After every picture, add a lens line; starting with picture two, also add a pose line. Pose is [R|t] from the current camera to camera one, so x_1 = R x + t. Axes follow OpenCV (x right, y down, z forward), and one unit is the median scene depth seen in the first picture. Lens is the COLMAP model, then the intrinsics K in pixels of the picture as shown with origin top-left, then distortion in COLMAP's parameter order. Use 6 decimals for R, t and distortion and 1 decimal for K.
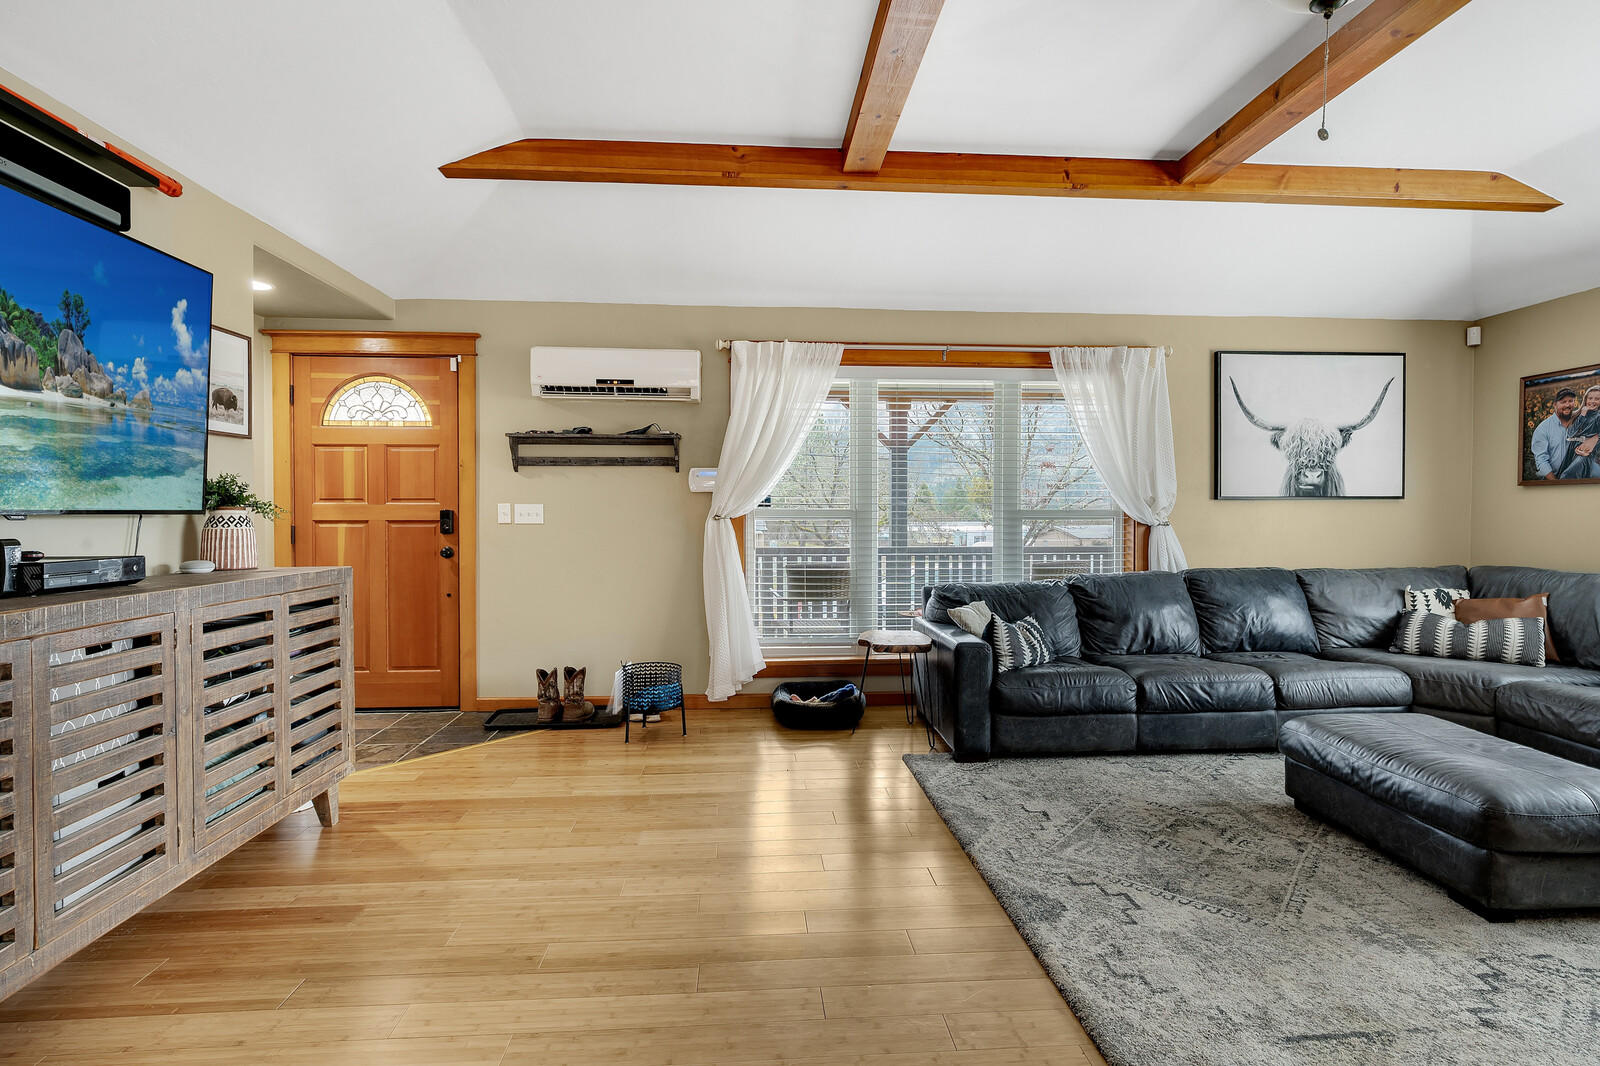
lens RADIAL K [[801.8, 0, 812.3], [0, 801.8, 528.0], [0, 0, 1]] dist [0.003333, -0.001380]
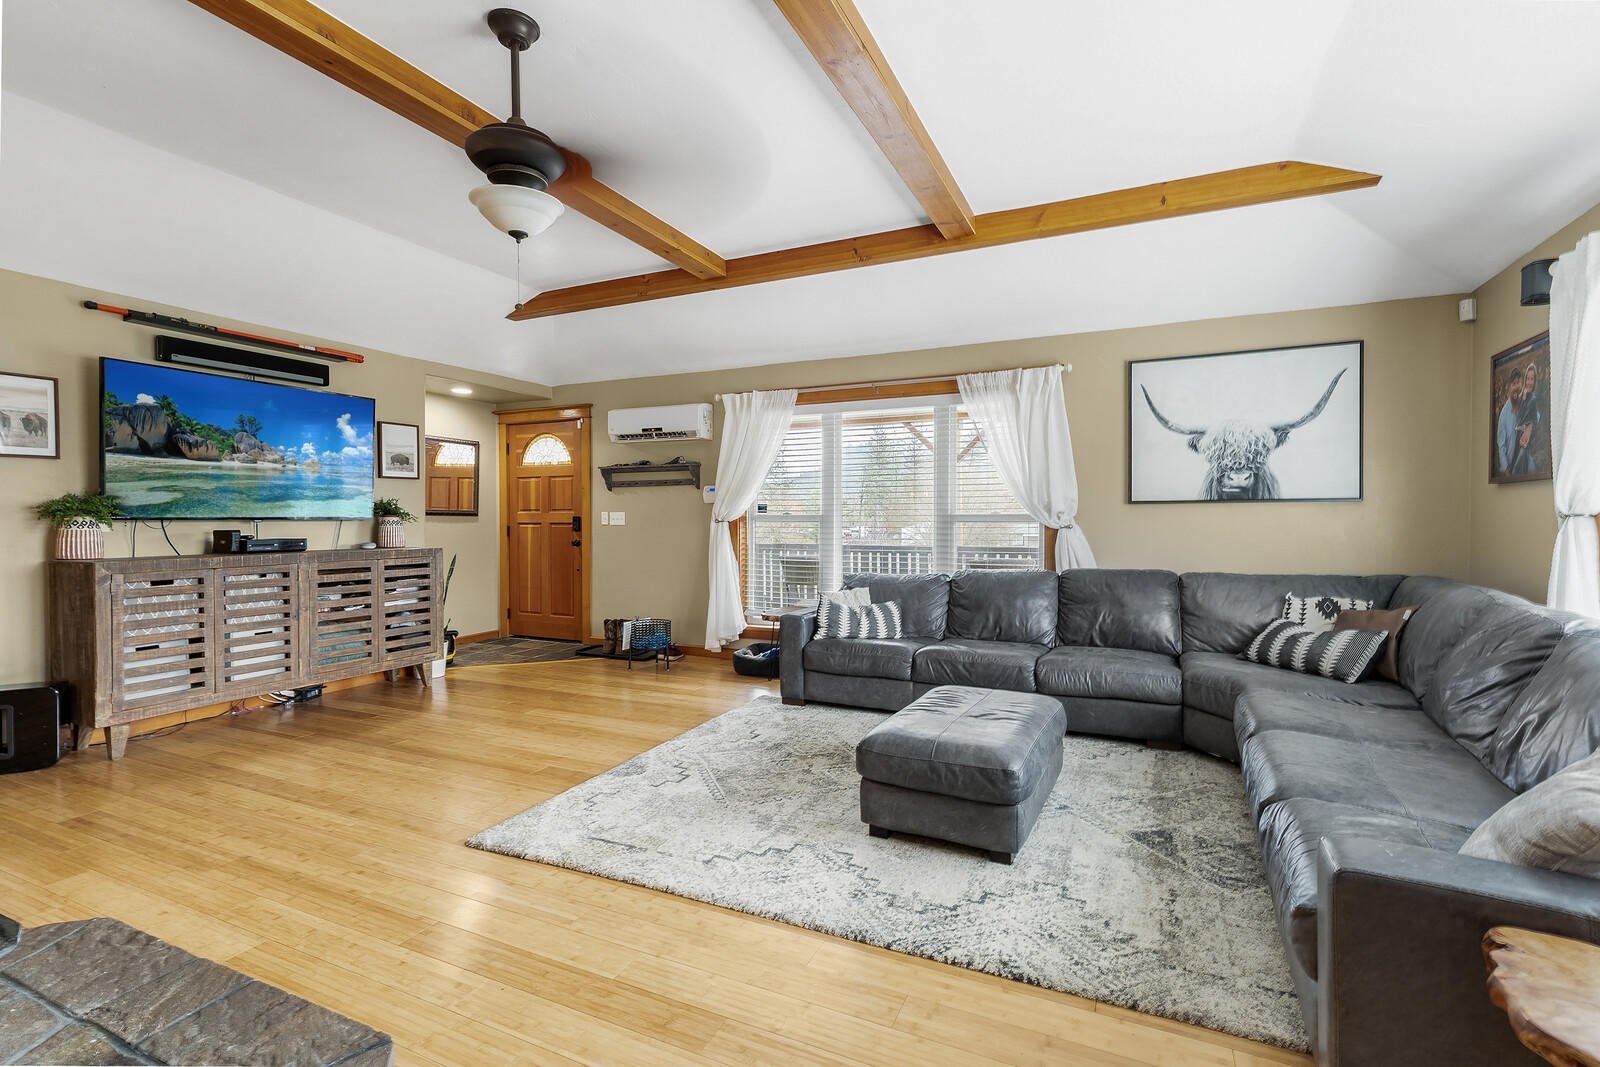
lens RADIAL K [[736.8, 0, 819.7], [0, 736.8, 529.2], [0, 0, 1]] dist [0.011011, -0.001732]
pose [[0.871912, 0.005361, -0.489632, 0.694489], [-0.006309, 0.999980, -0.000287, 0.000531], [0.489621, 0.003339, 0.871929, -0.037648]]
